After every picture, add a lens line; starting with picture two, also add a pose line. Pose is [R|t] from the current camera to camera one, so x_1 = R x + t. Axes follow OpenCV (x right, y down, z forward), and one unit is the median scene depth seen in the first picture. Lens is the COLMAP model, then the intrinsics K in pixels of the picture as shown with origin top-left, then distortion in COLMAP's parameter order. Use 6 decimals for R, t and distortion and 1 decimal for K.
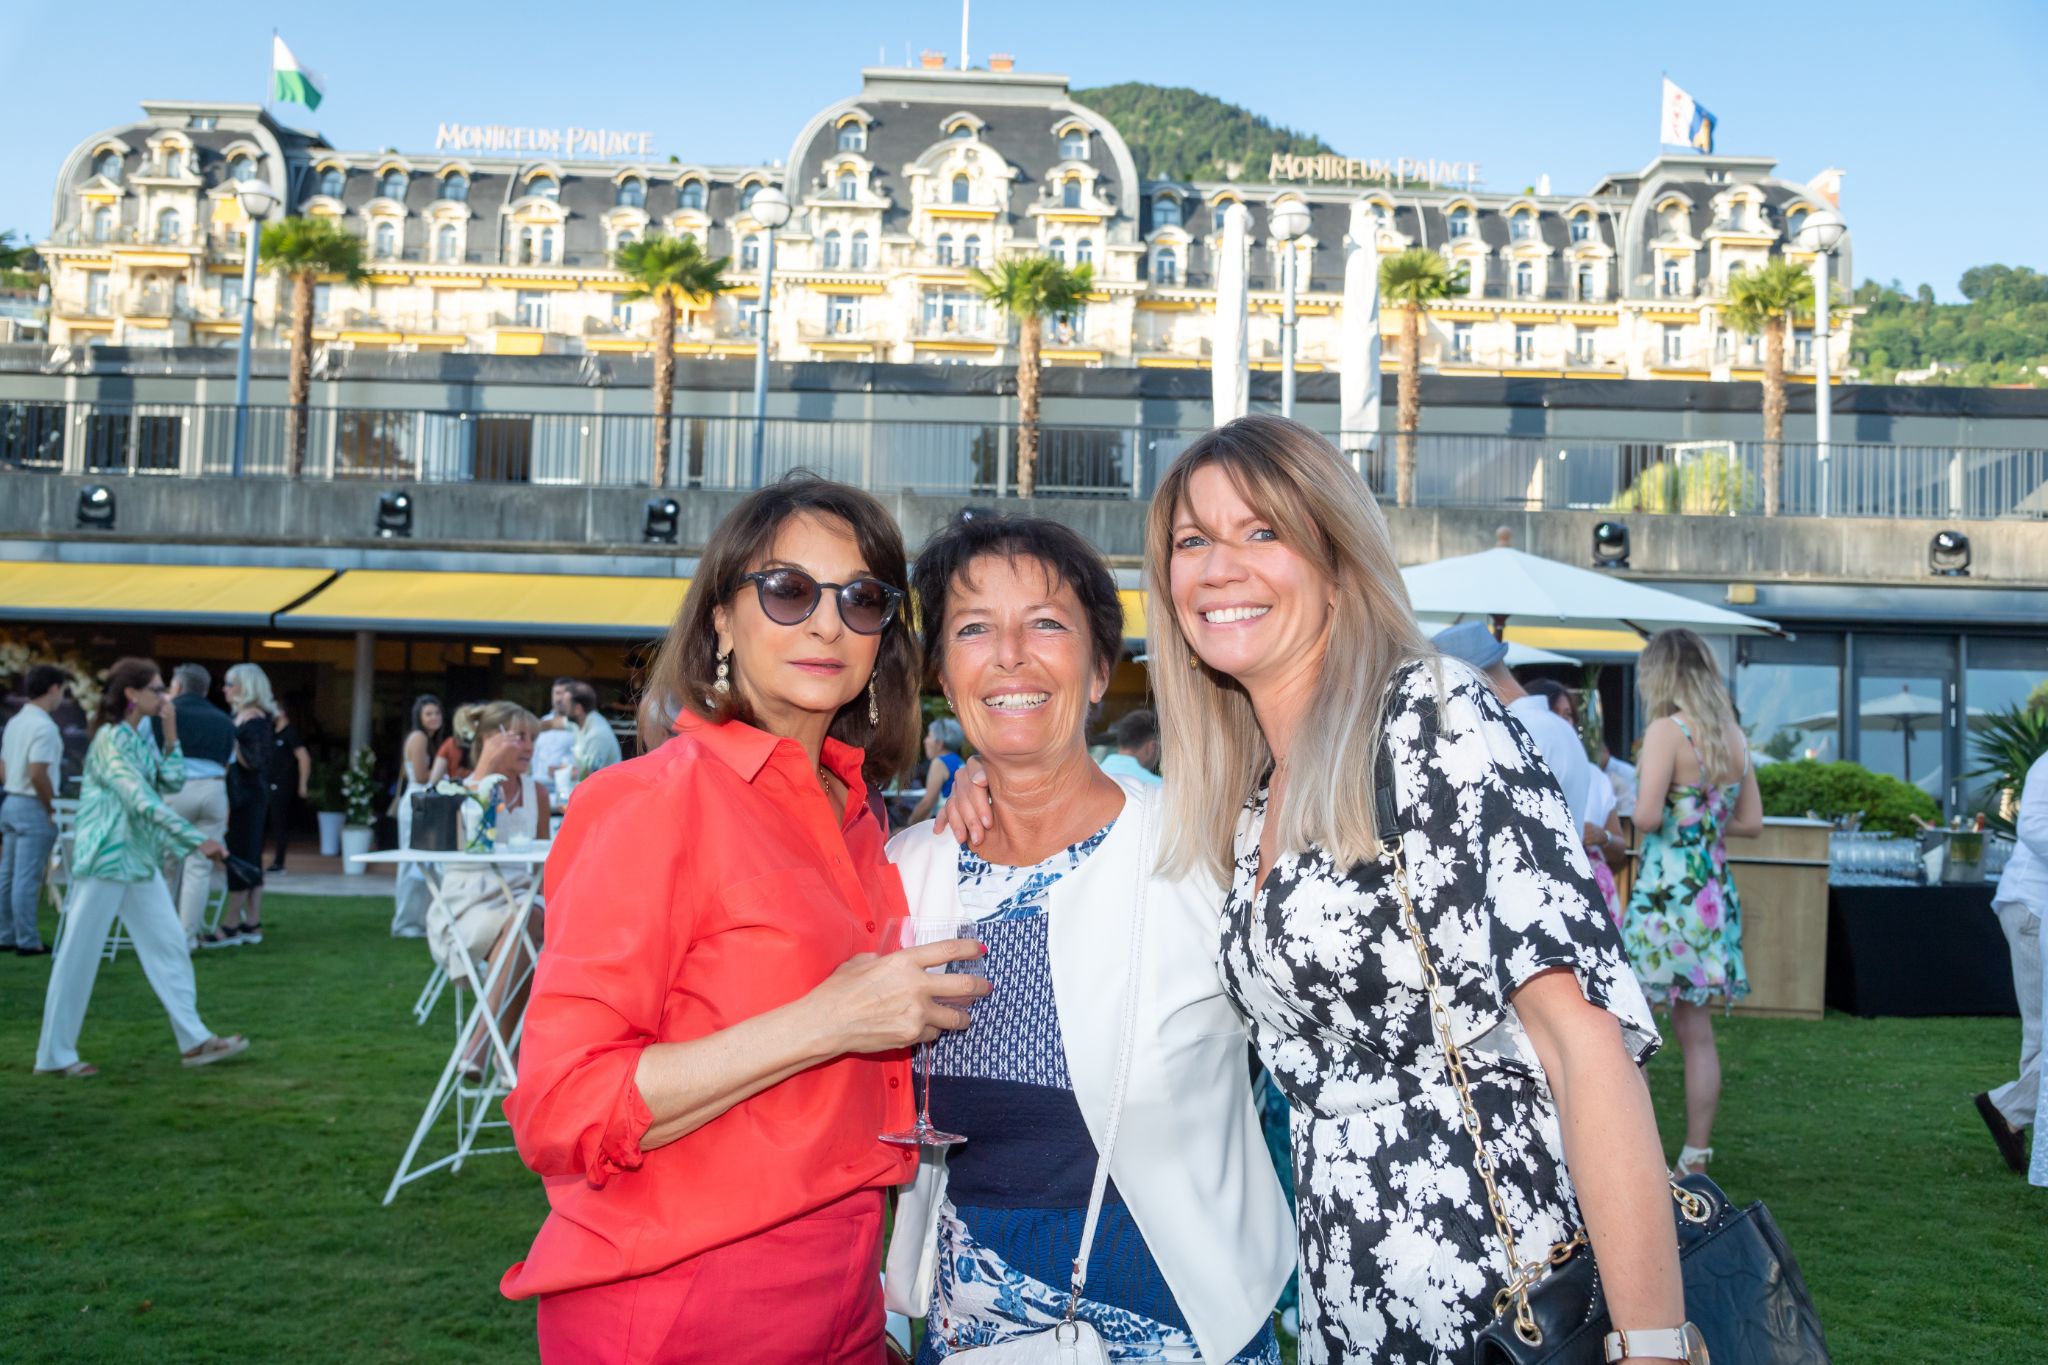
lens RADIAL K [[1692.0, 0, 950.9], [0, 1692.0, 688.2], [0, 0, 1]] dist [-0.047297, 0.013085]
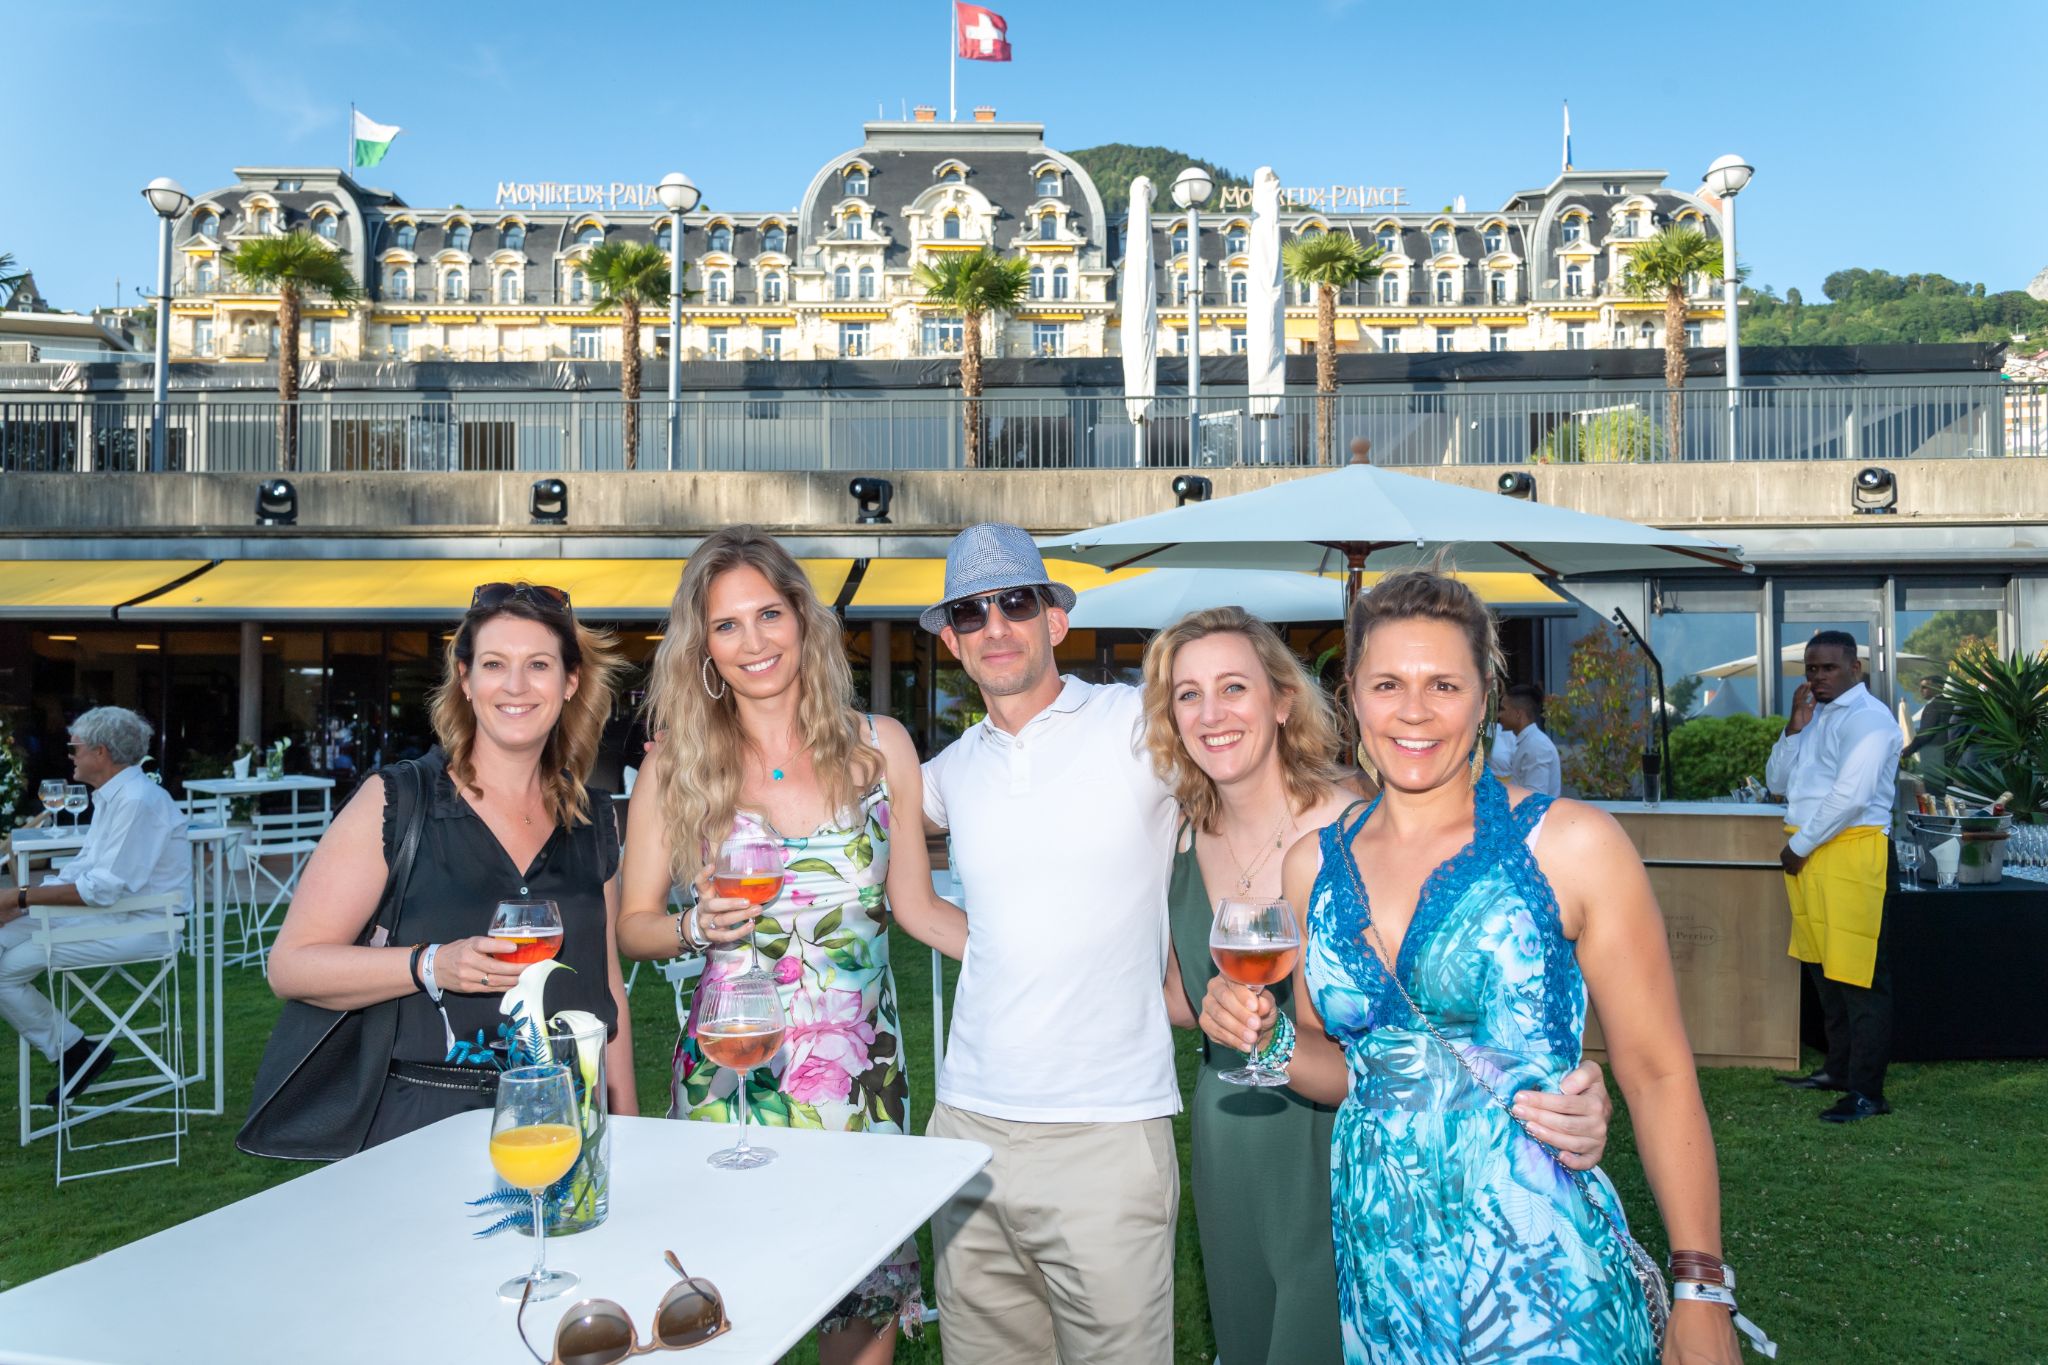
lens RADIAL K [[1368.1, 0, 977.4], [0, 1368.1, 694.3], [0, 0, 1]] dist [0.006636, -0.021773]
pose [[0.999508, -0.030092, -0.008803, 0.022280], [0.030318, 0.999182, 0.026778, -0.000101], [0.007990, -0.027031, 0.999603, 0.053507]]
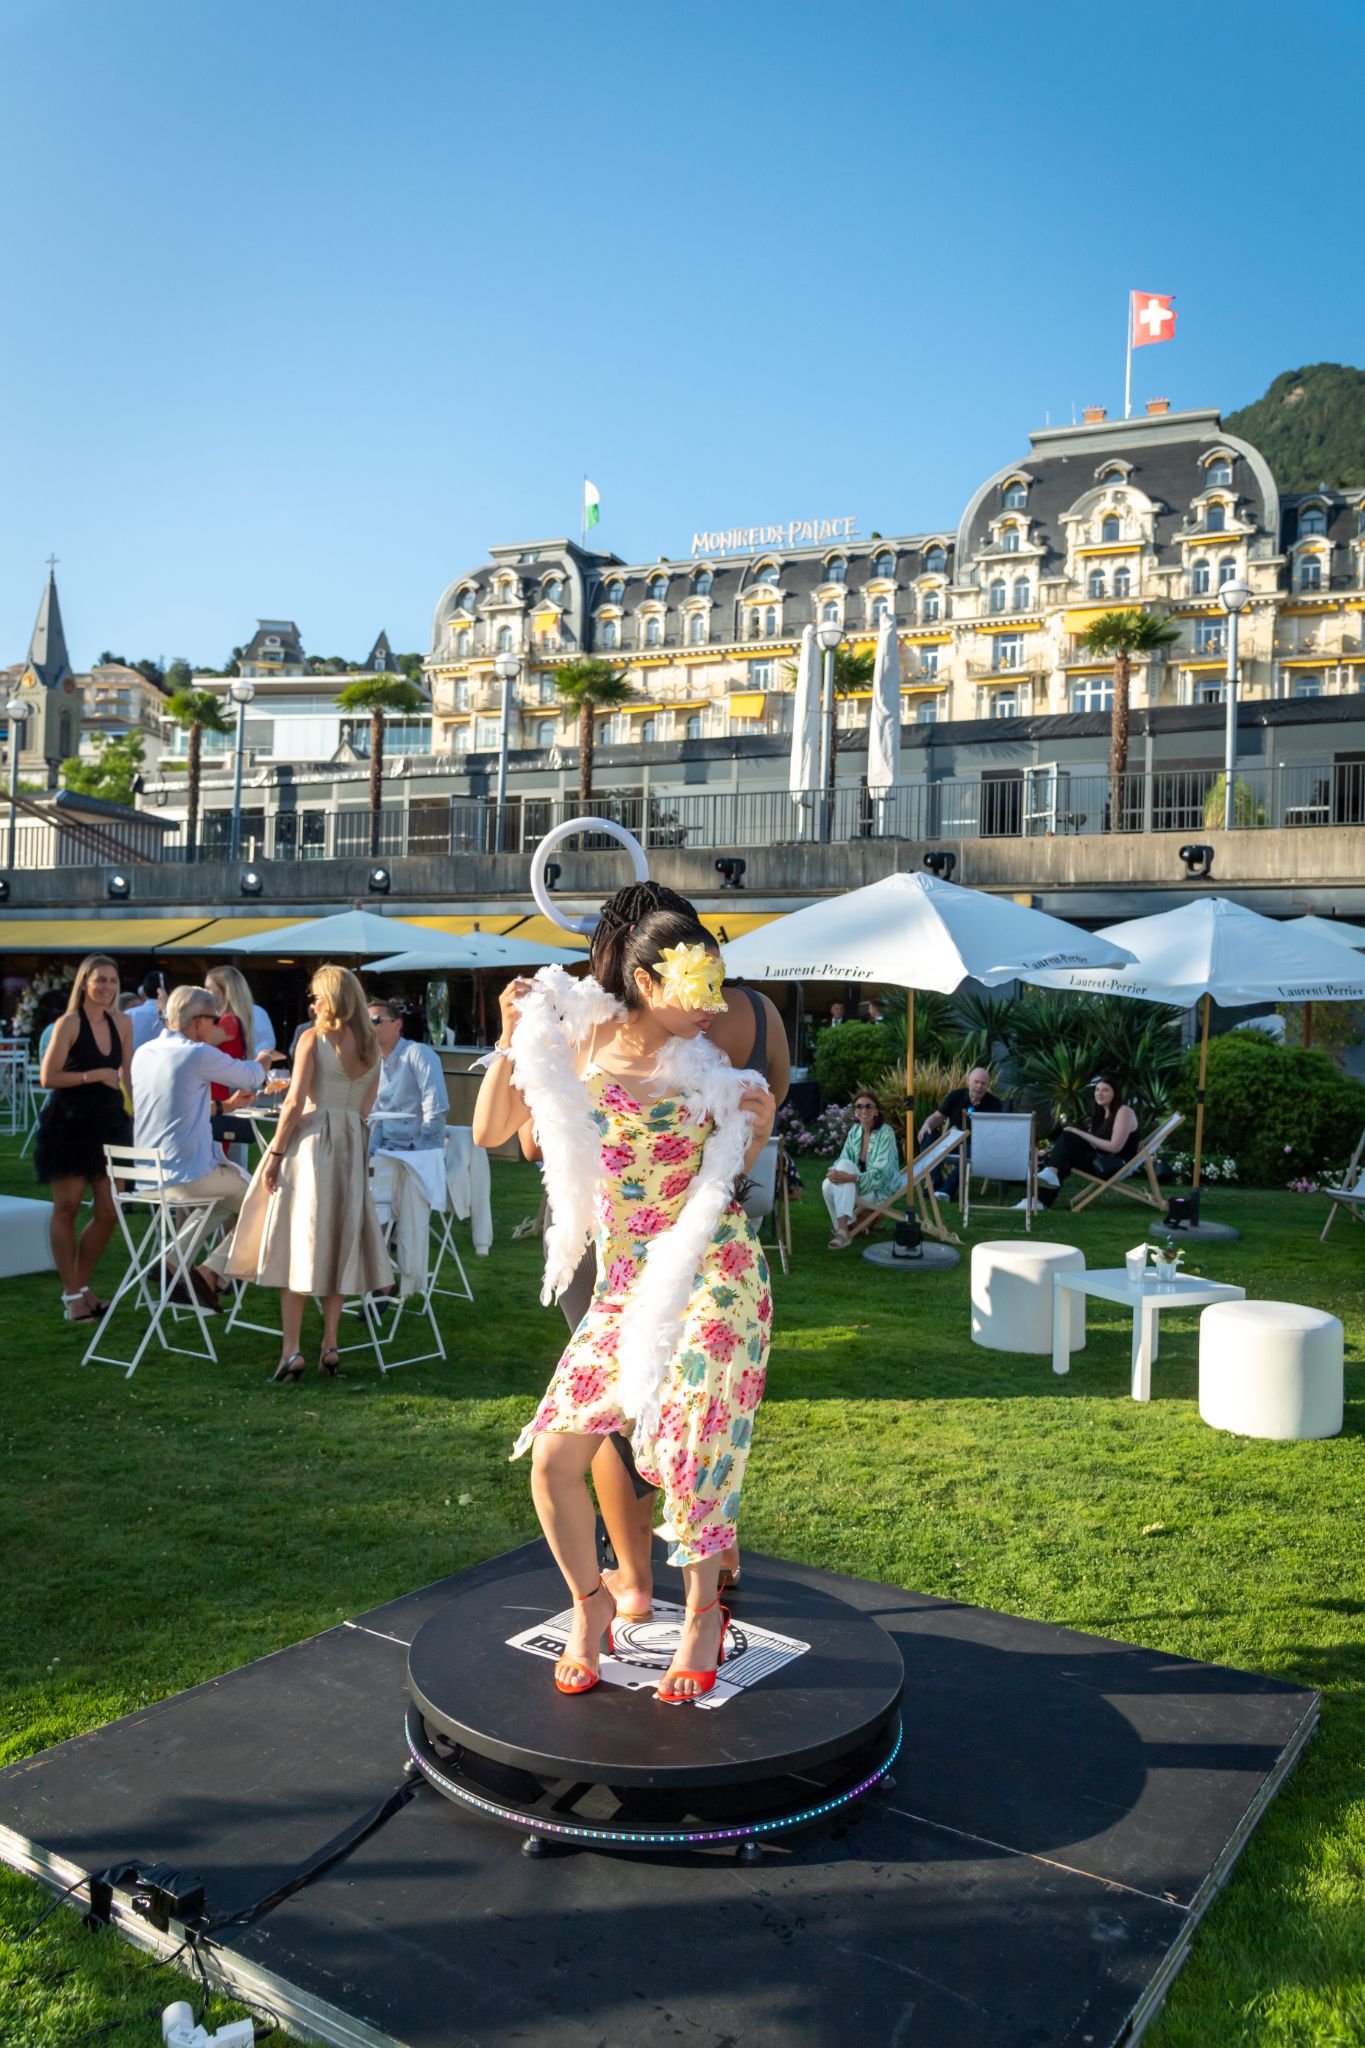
lens RADIAL K [[1525.9, 0, 669.8], [0, 1525.9, 1017.1], [0, 0, 1]] dist [-0.014784, -0.005107]
pose [[0.892738, -0.001988, -0.450571, 0.203666], [0.015956, 0.999503, 0.027205, -0.000778], [0.450293, -0.031476, 0.892326, -0.056064]]
